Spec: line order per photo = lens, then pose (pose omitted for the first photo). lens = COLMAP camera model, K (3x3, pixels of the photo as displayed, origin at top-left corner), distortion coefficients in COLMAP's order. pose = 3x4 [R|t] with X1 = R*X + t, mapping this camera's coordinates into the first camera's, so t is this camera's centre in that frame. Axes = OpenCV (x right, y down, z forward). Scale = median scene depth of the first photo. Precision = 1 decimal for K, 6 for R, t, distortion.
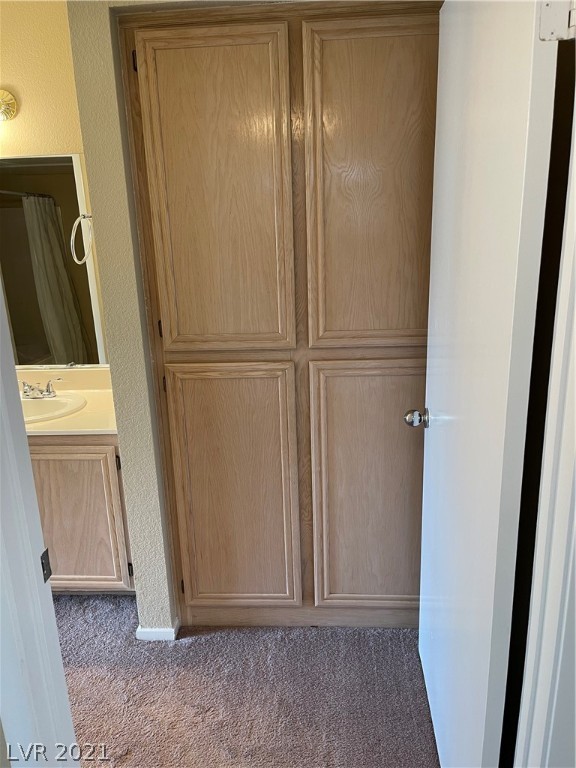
lens RADIAL K [[582.0, 0, 287.4], [0, 582.0, 387.7], [0, 0, 1]] dist [0.066148, -0.091928]
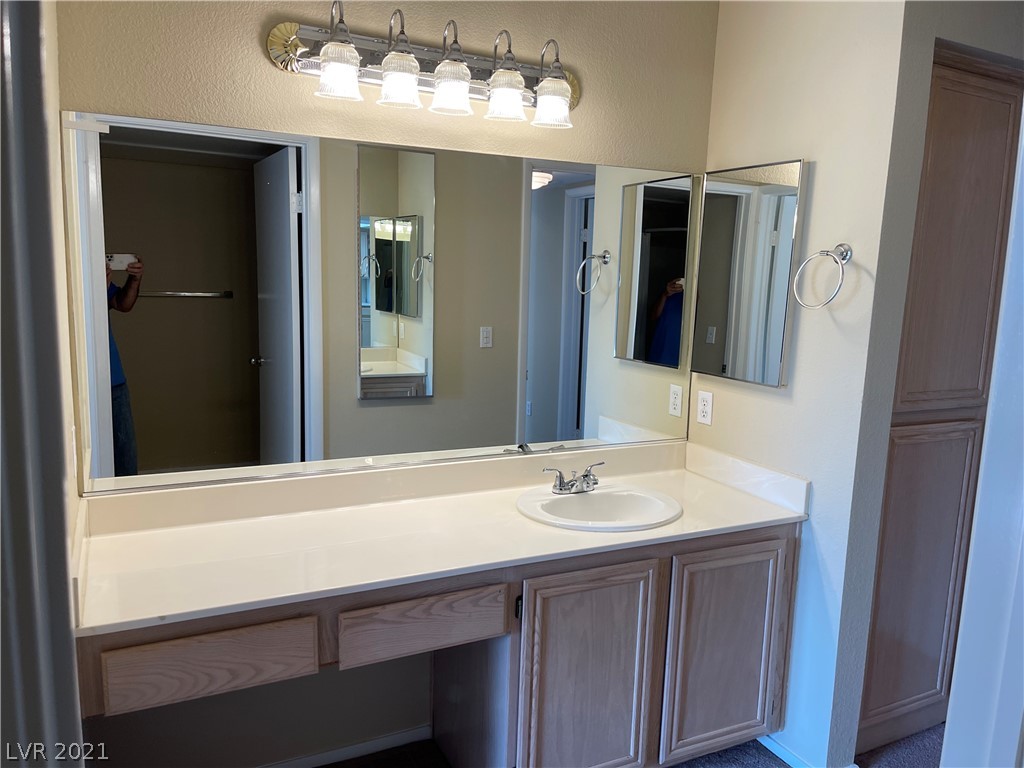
lens RADIAL K [[776.0, 0, 512.4], [0, 776.0, 383.9], [0, 0, 1]] dist [0.066148, -0.091928]
pose [[0.860401, -0.012436, 0.509466, -1.260884], [0.073433, 0.992295, -0.099794, -0.031395], [-0.504299, 0.123274, 0.854685, 0.294354]]
